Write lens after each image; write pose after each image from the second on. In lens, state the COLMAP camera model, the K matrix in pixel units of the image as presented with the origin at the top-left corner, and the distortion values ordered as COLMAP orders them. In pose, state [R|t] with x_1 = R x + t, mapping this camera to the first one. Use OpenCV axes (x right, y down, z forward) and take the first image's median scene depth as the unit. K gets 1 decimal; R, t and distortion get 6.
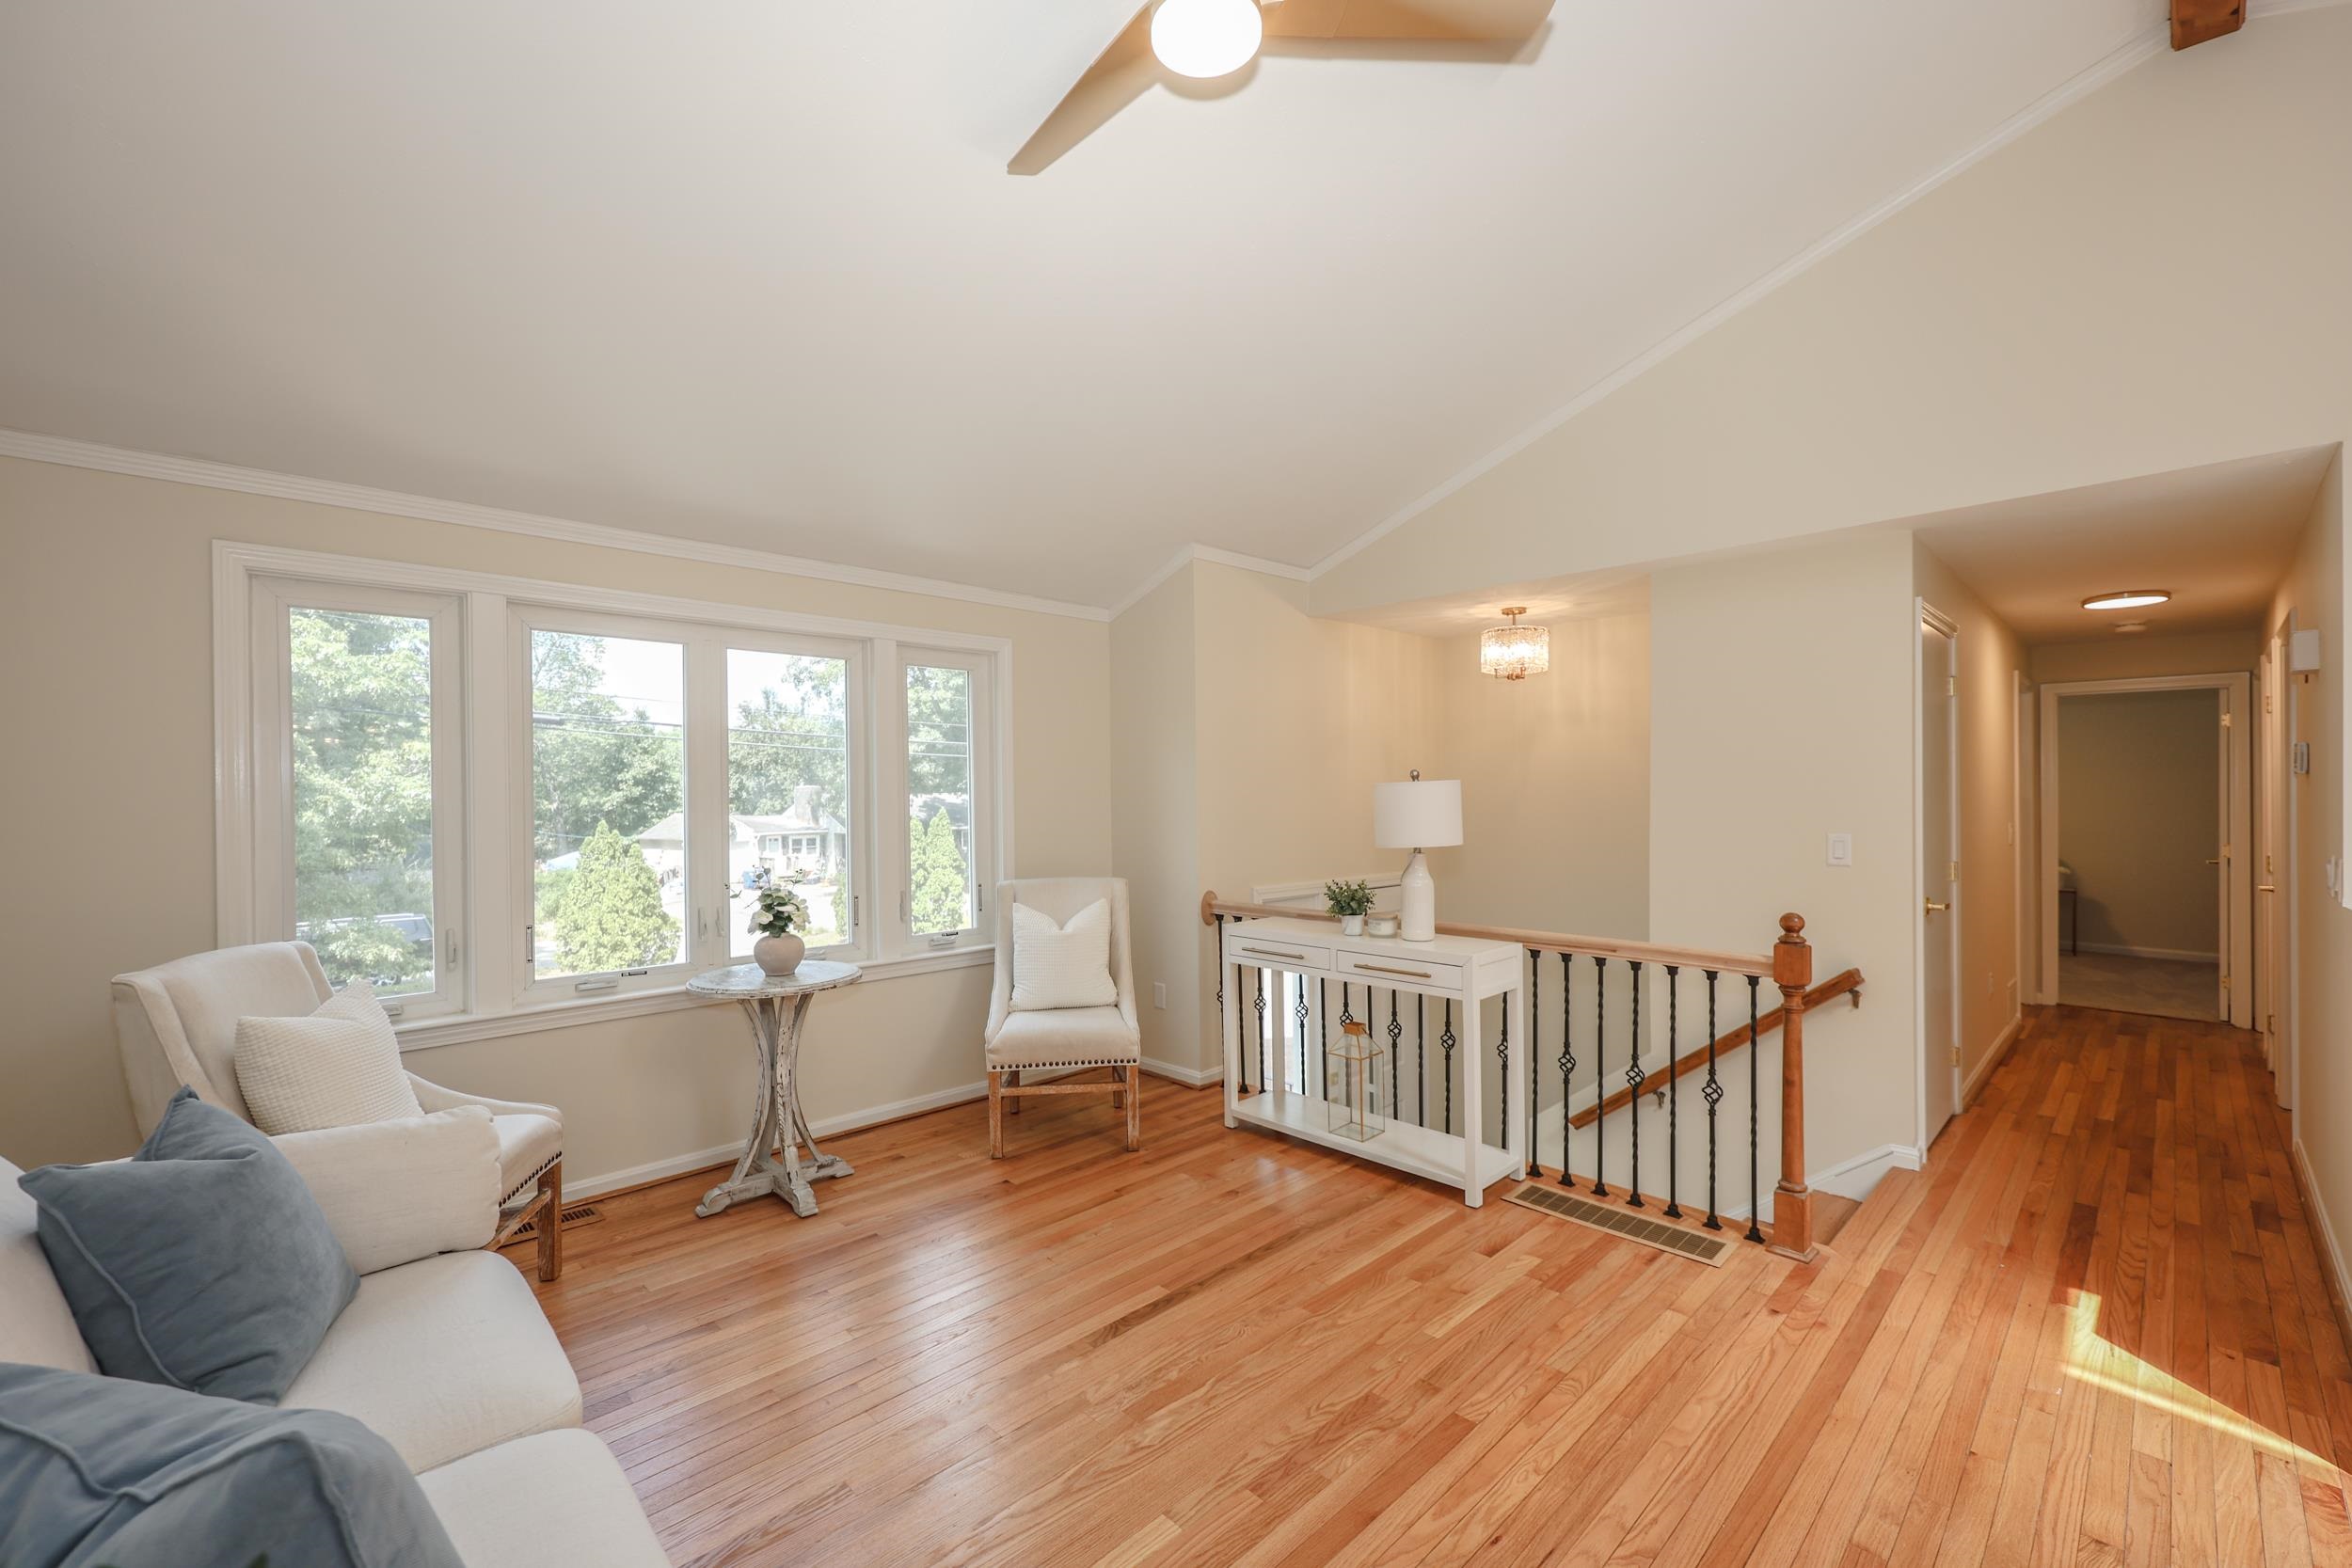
lens RADIAL K [[958.8, 0, 1160.1], [0, 958.8, 798.6], [0, 0, 1]] dist [0.003722, -0.000104]
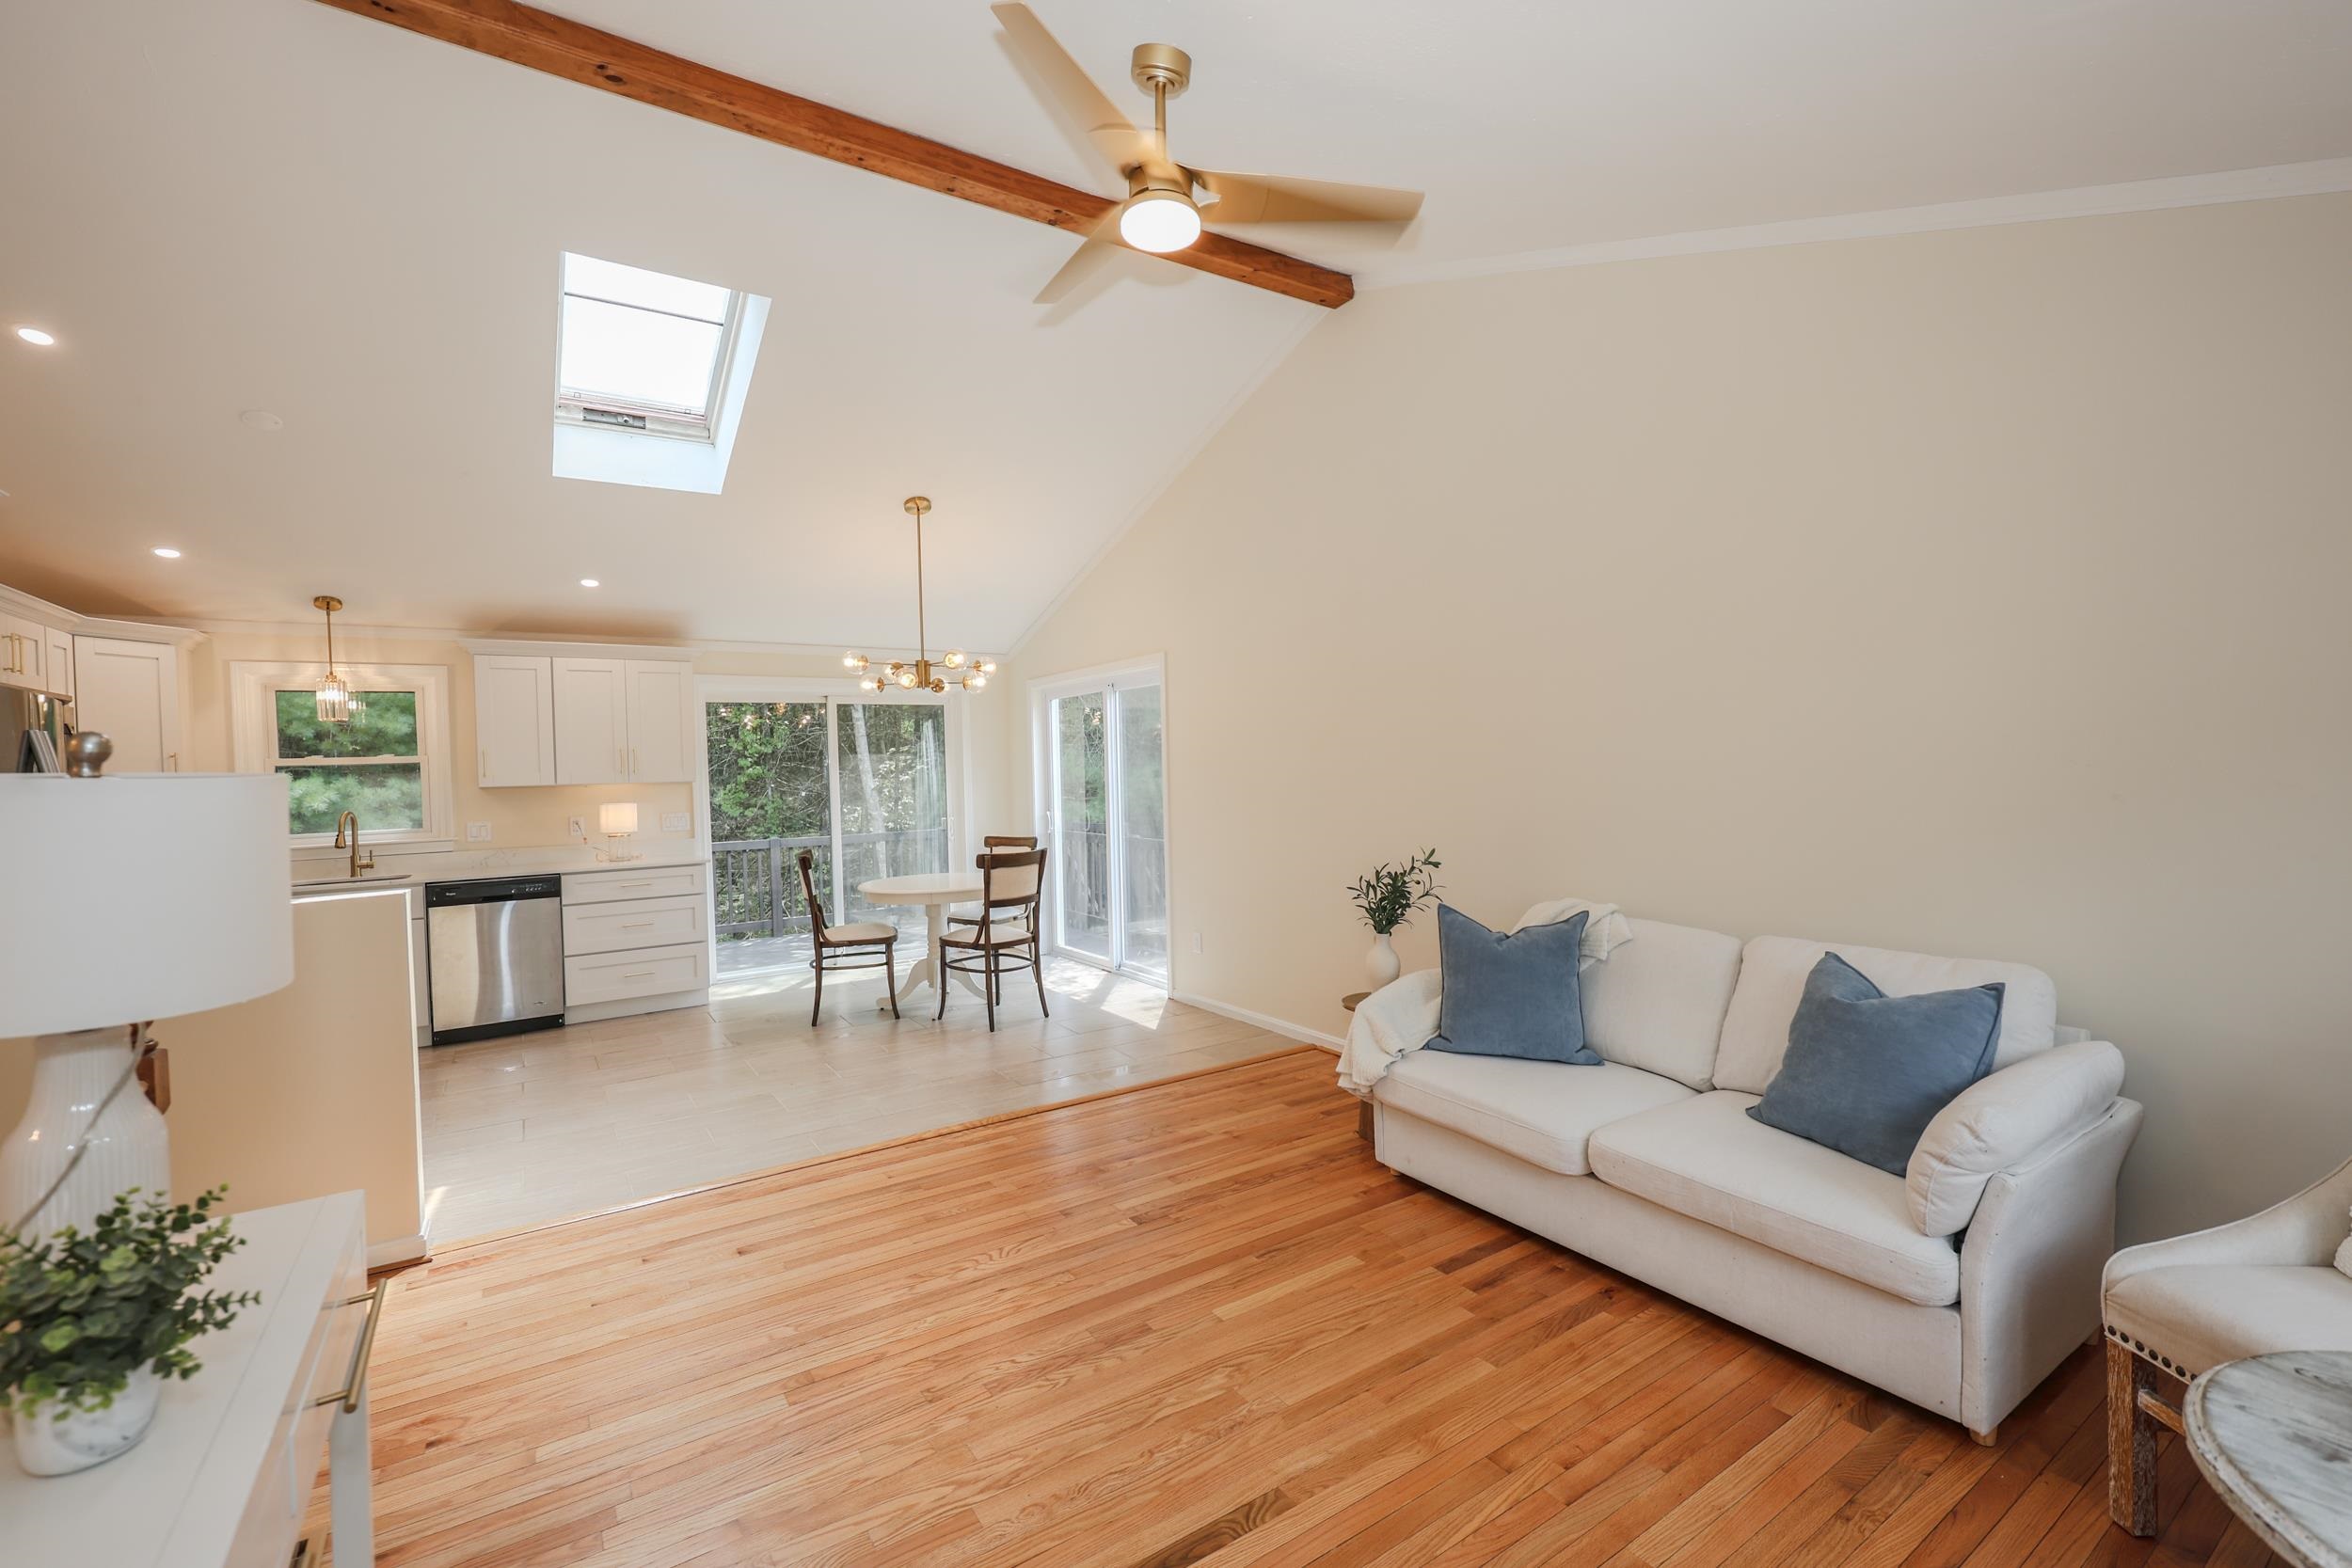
lens RADIAL K [[958.8, 0, 1155.0], [0, 958.8, 778.2], [0, 0, 1]] dist [0.003722, -0.000104]
pose [[-0.982311, 0.028389, 0.185090, -0.094604], [0.030554, 0.999494, 0.008853, -0.009635], [-0.184745, 0.014352, -0.982682, 1.281352]]
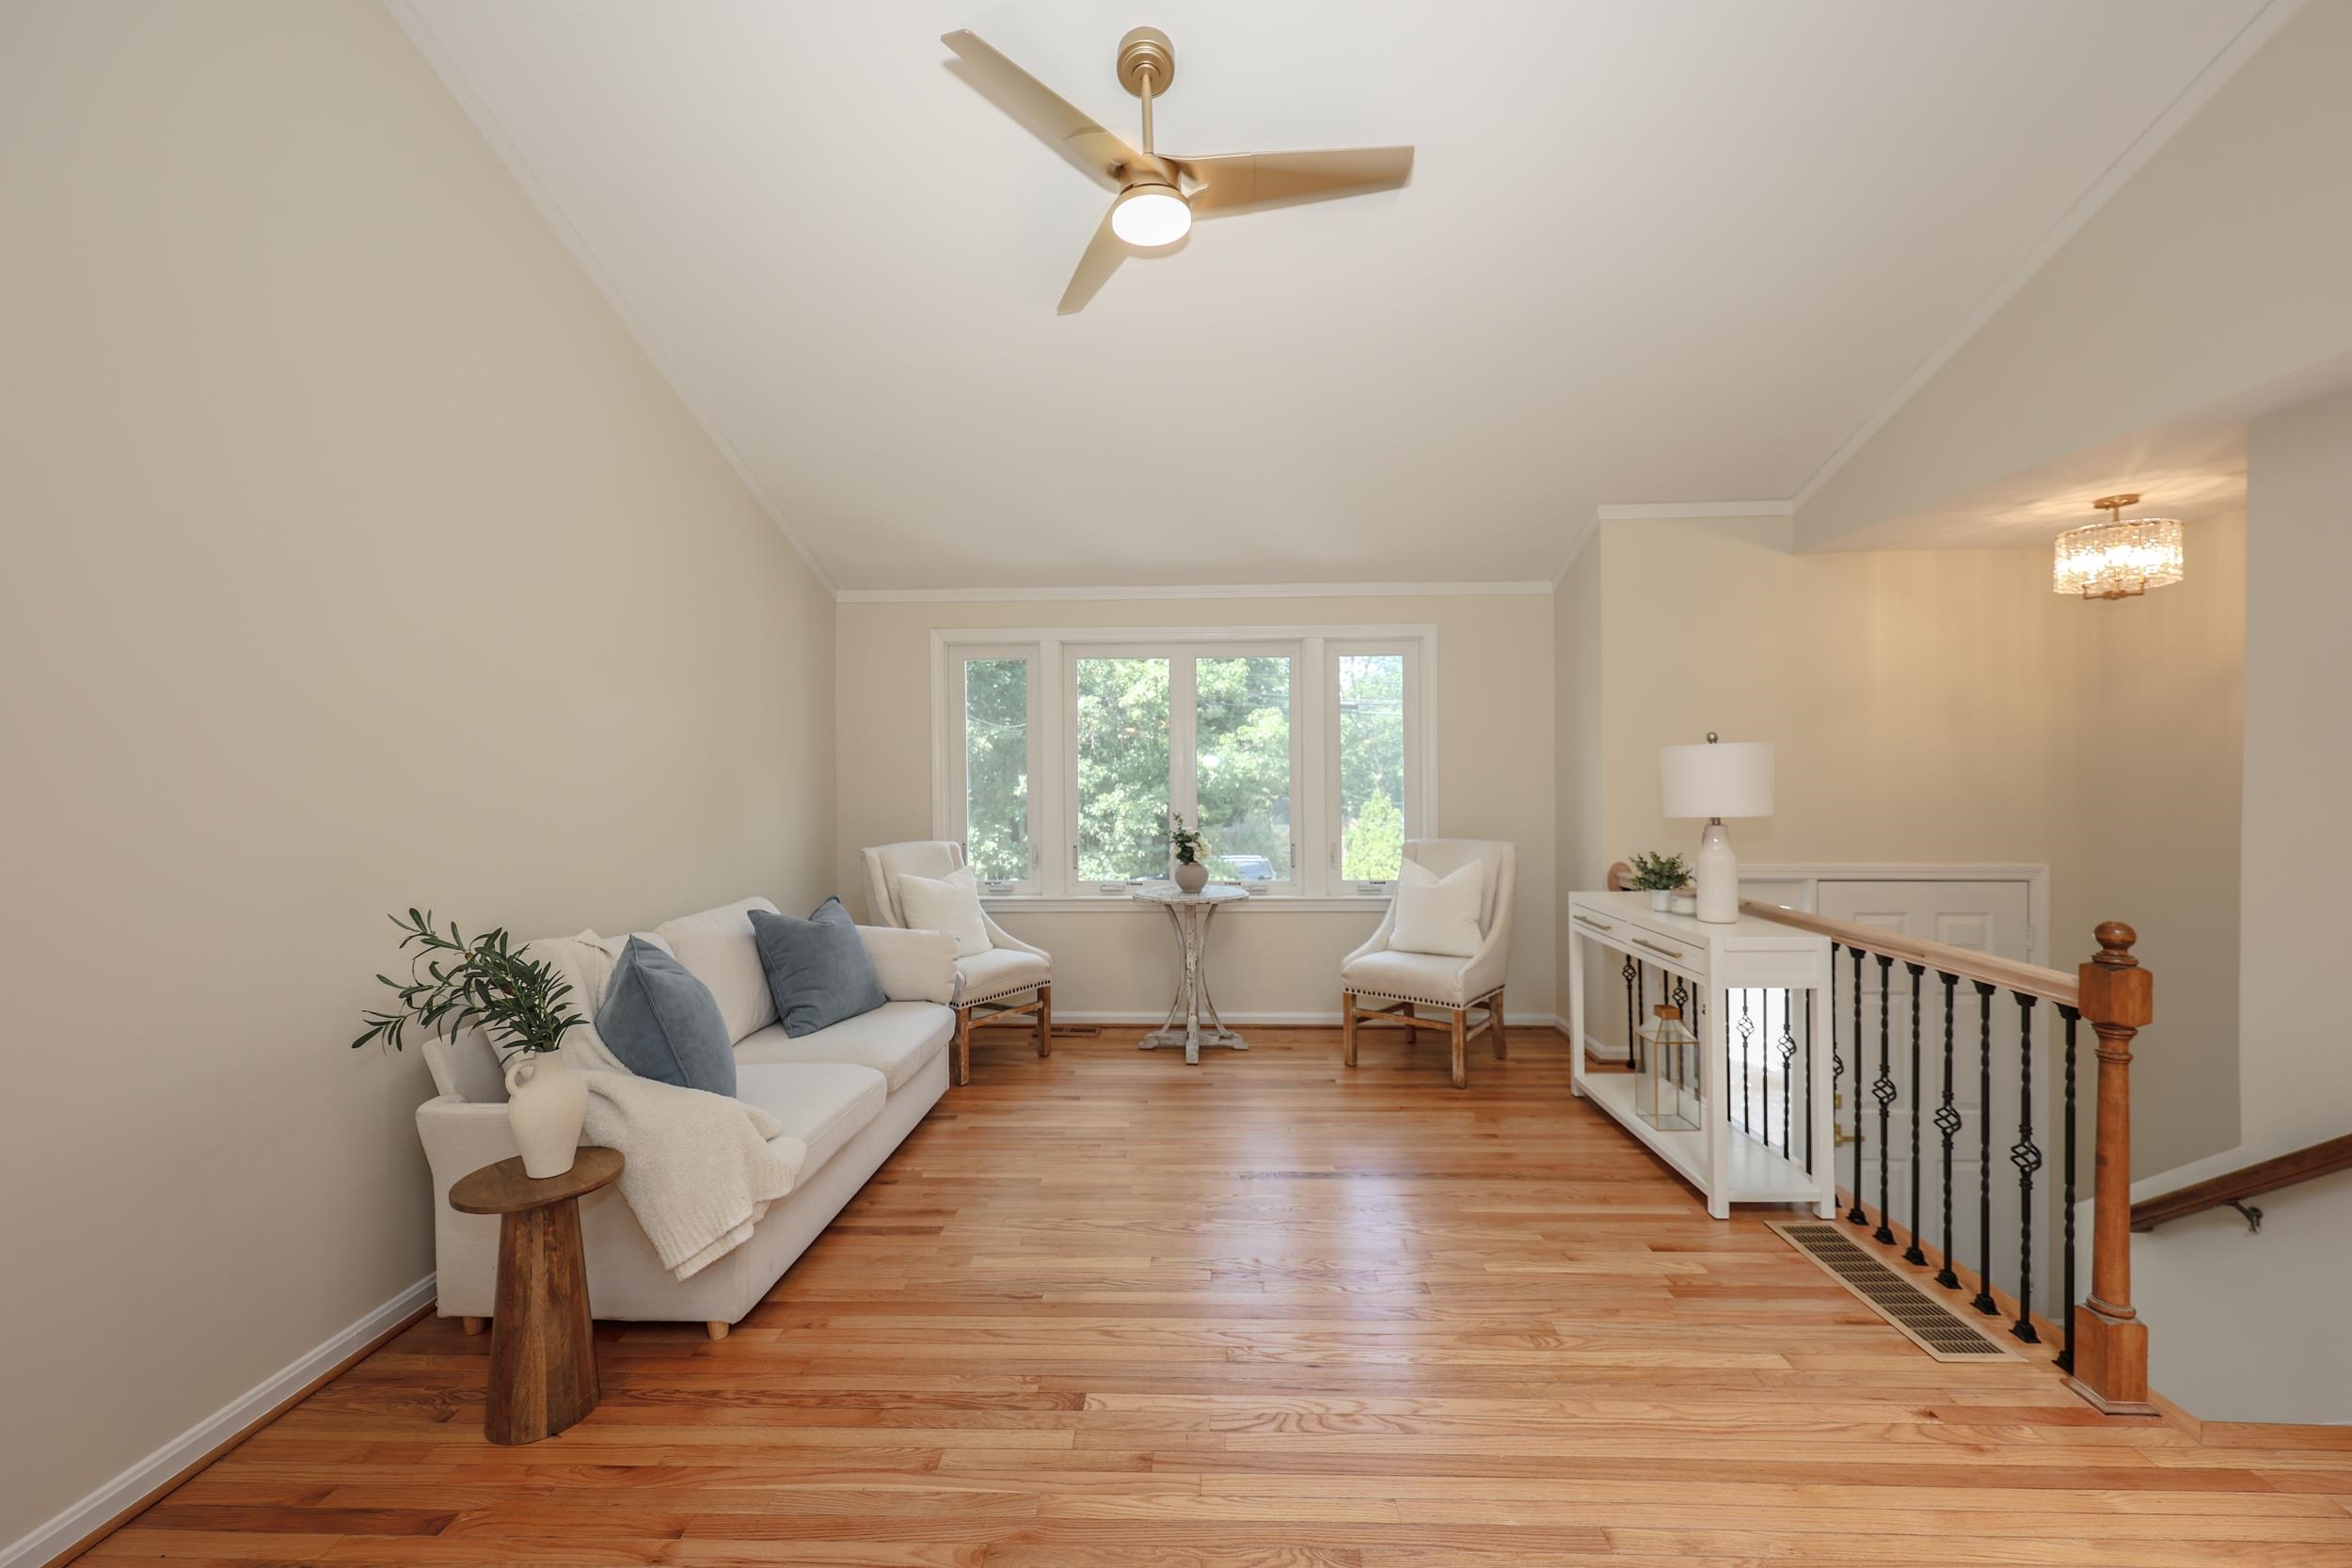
lens RADIAL K [[958.8, 0, 1177.8], [0, 958.8, 783.5], [0, 0, 1]] dist [0.003722, -0.000104]
pose [[0.699965, 0.011437, -0.714085, 0.585416], [-0.001890, 0.999898, 0.014161, 0.007045], [0.714174, -0.008562, 0.699915, 0.012912]]
